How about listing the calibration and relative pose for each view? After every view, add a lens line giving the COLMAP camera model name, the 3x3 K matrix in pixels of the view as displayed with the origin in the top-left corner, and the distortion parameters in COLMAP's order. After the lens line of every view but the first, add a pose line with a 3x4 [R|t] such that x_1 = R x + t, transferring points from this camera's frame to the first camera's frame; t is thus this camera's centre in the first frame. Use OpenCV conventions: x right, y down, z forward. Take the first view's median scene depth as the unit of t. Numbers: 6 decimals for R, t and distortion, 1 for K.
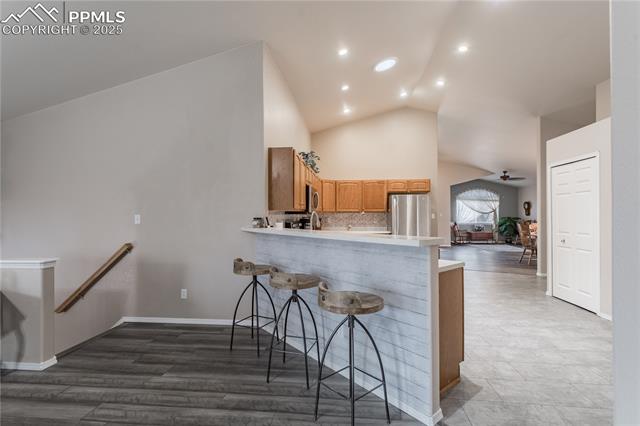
lens RADIAL K [[300.6, 0, 320.0], [0, 300.6, 213.0], [0, 0, 1]] dist [0.003359, 0.001086]
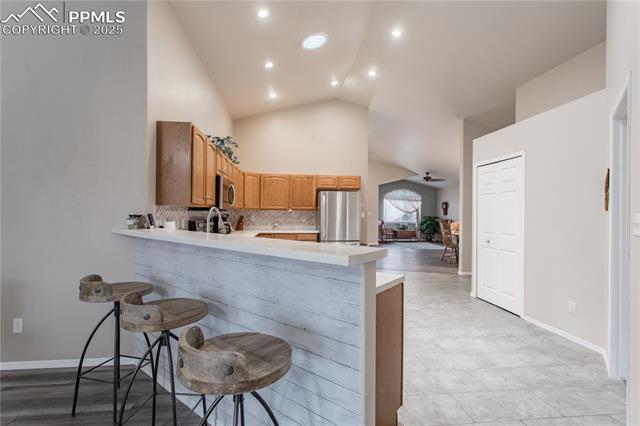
lens RADIAL K [[300.6, 0, 320.0], [0, 300.6, 213.0], [0, 0, 1]] dist [0.003359, 0.001086]
pose [[0.975228, 0.011347, 0.220910, 0.050846], [-0.013109, 0.999893, 0.006512, 0.000411], [-0.220812, -0.009247, 0.975272, 0.155099]]
